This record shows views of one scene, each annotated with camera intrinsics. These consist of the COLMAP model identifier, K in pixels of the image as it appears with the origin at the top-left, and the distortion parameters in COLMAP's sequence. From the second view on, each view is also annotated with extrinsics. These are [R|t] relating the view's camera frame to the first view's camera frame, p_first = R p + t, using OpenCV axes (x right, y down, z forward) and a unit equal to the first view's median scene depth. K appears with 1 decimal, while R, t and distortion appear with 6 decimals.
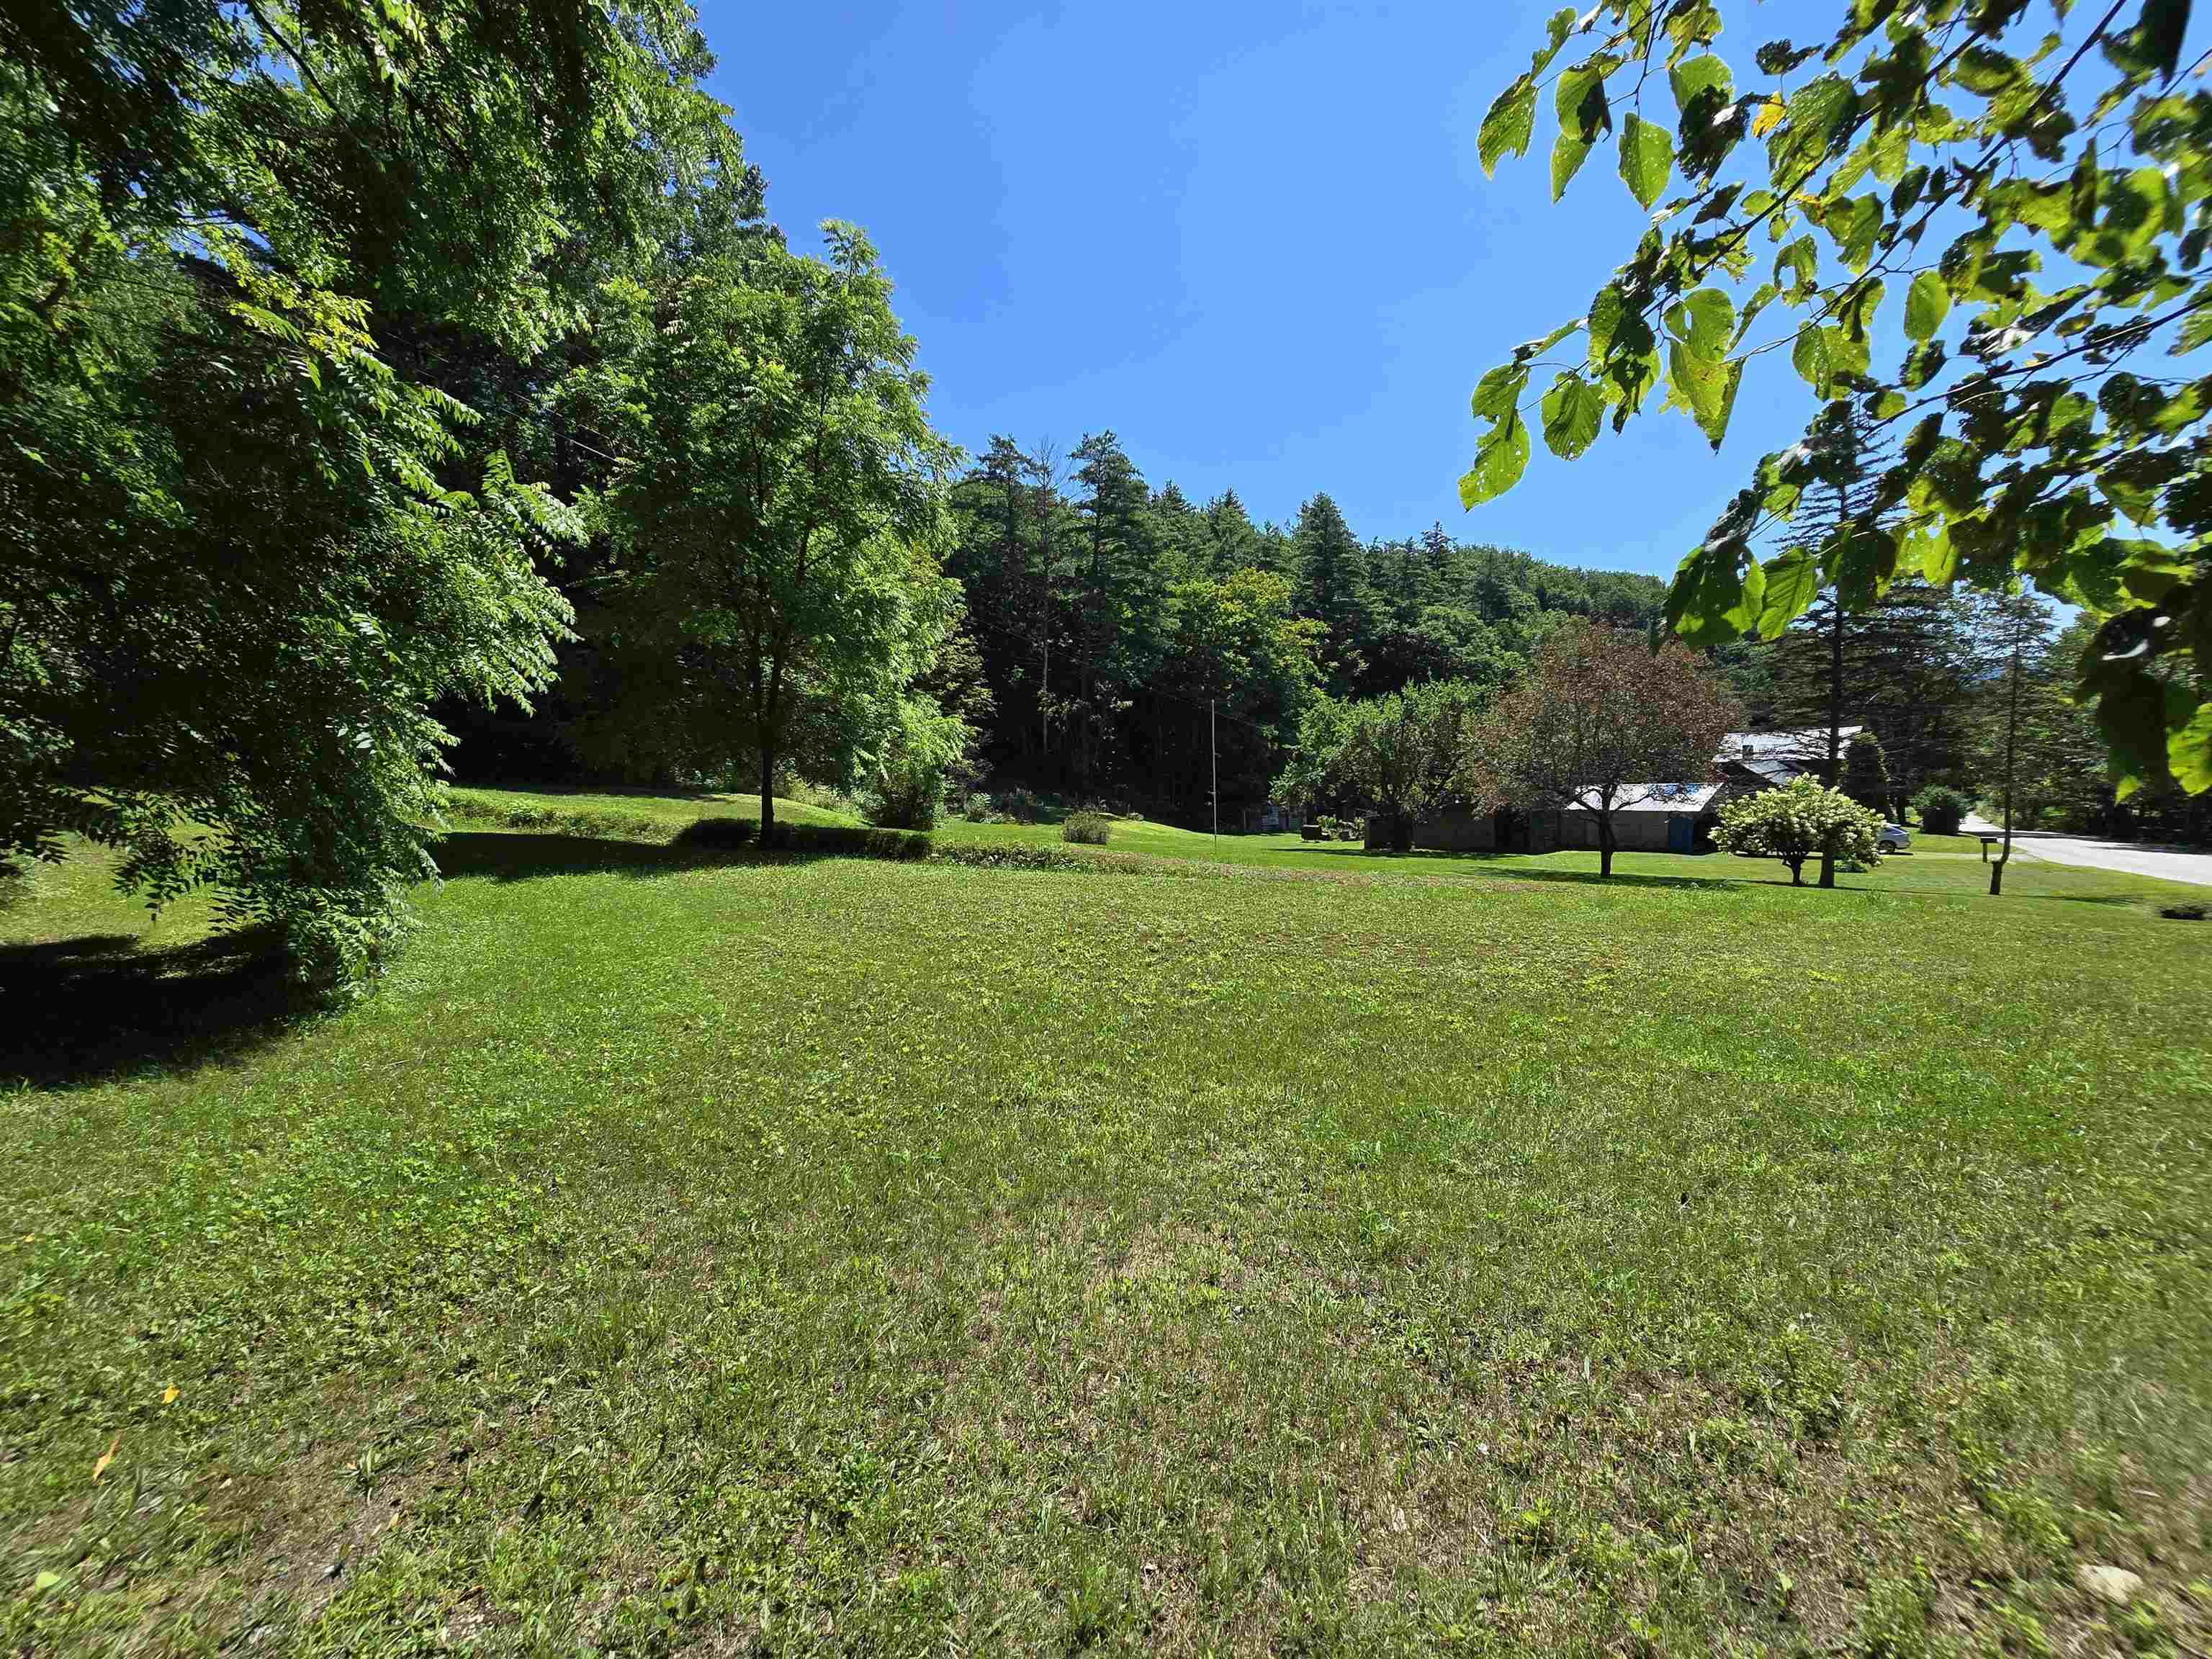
lens RADIAL K [[899.6, 0, 1097.7], [0, 899.6, 824.5], [0, 0, 1]] dist [-0.000918, -0.000497]
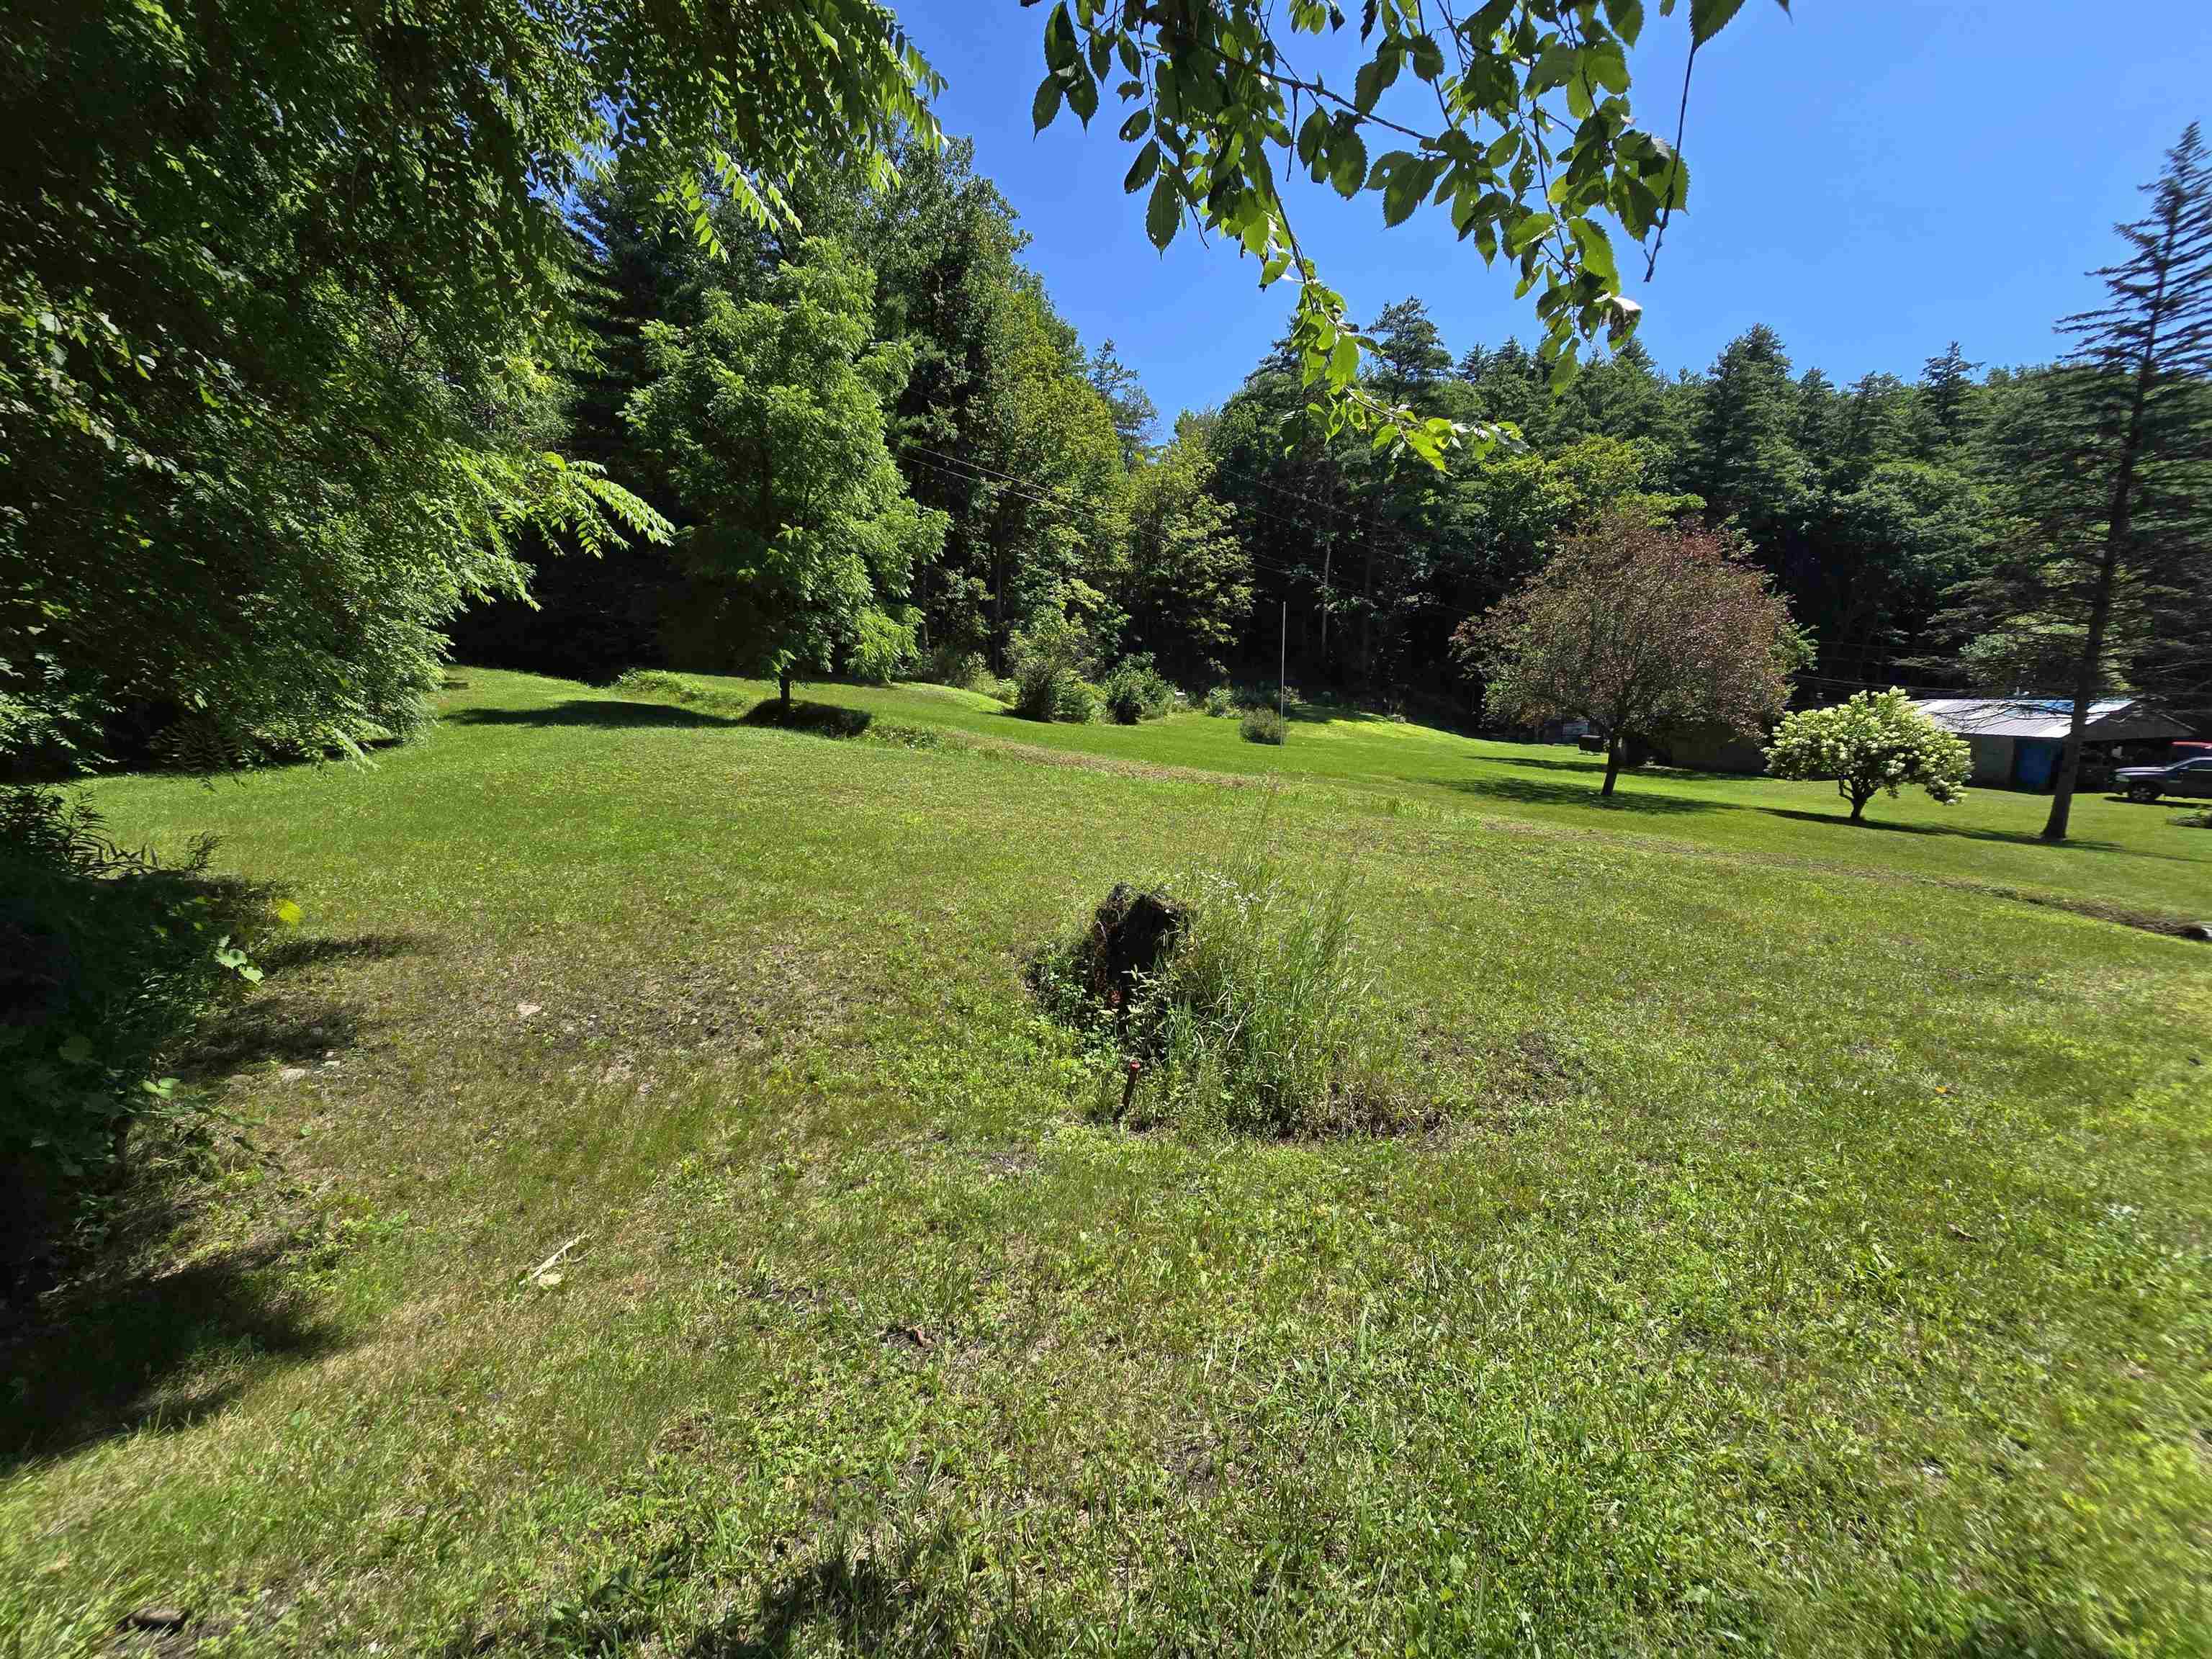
lens RADIAL K [[899.6, 0, 1097.7], [0, 899.6, 824.5], [0, 0, 1]] dist [-0.000918, -0.000497]
pose [[0.910229, 0.090588, -0.404076, 0.138178], [-0.043382, 0.991270, 0.124506, -0.002093], [0.411827, -0.095799, 0.906213, -0.019251]]
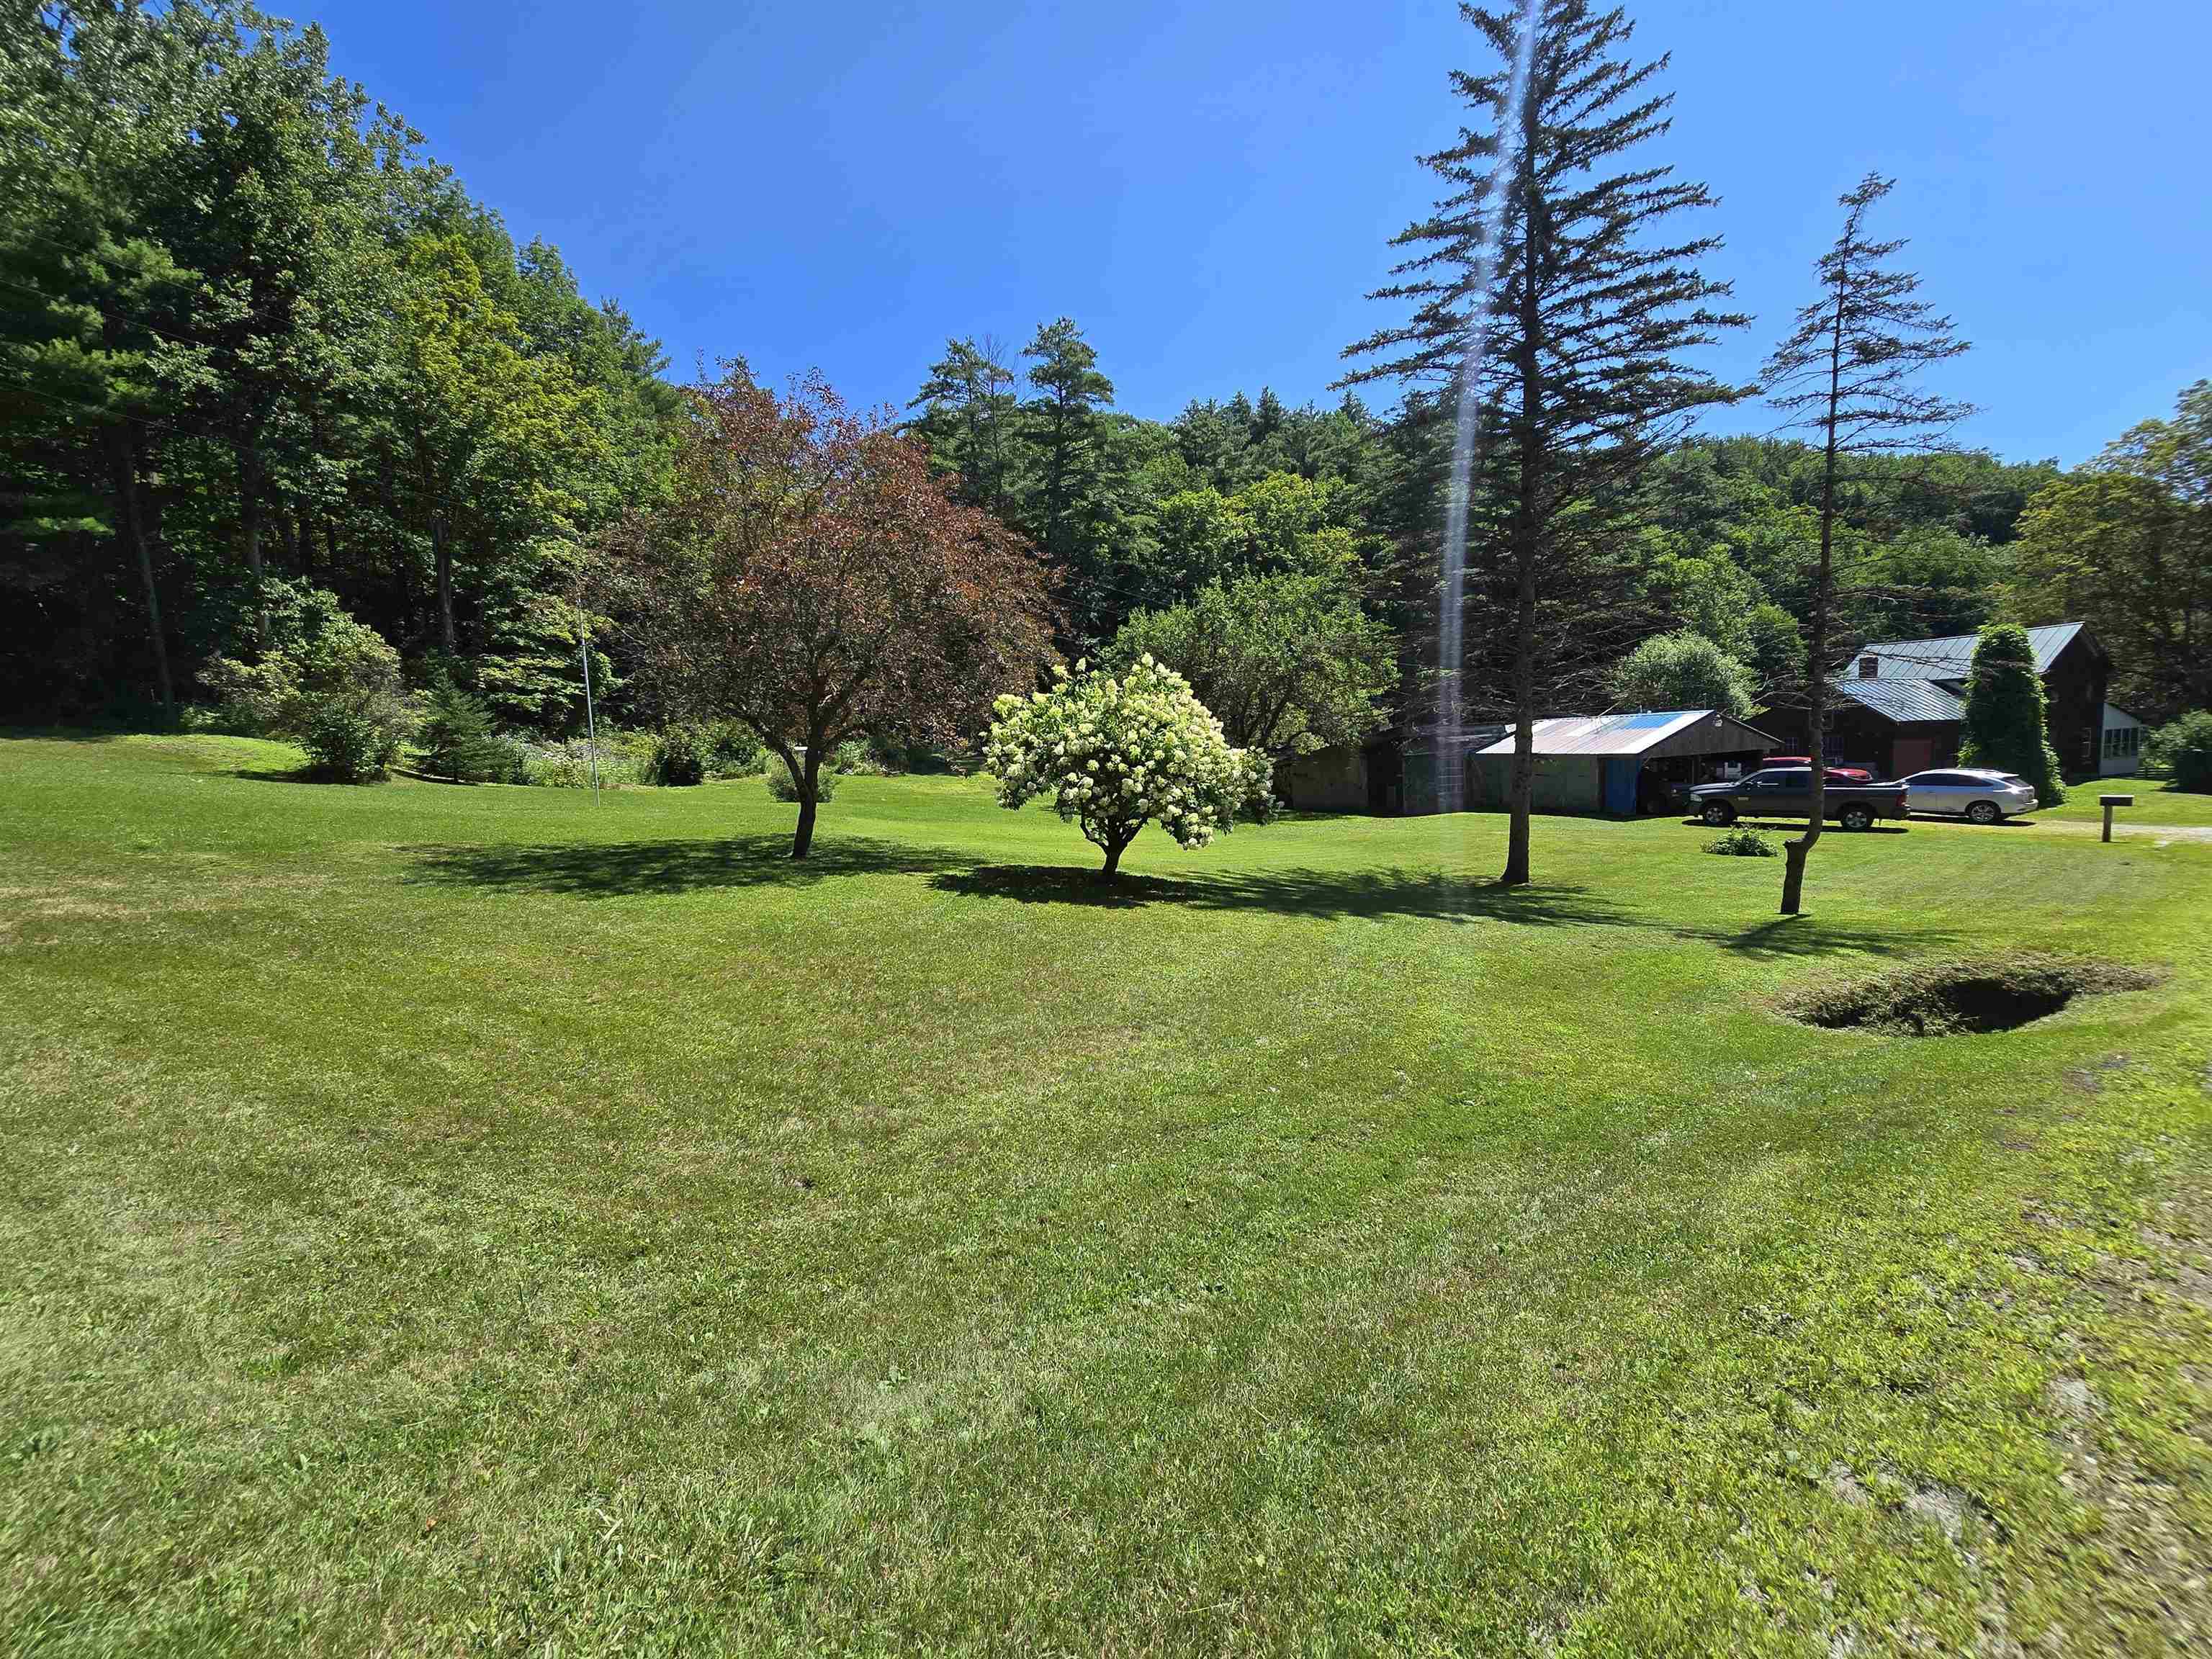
lens RADIAL K [[886.6, 0, 1080.4], [0, 886.6, 845.4], [0, 0, 1]] dist [0.009230, -0.000170]
pose [[0.961373, 0.025097, -0.274101, 0.268912], [-0.005288, 0.997335, 0.072769, 0.002540], [0.275197, -0.068508, 0.958944, 0.156114]]
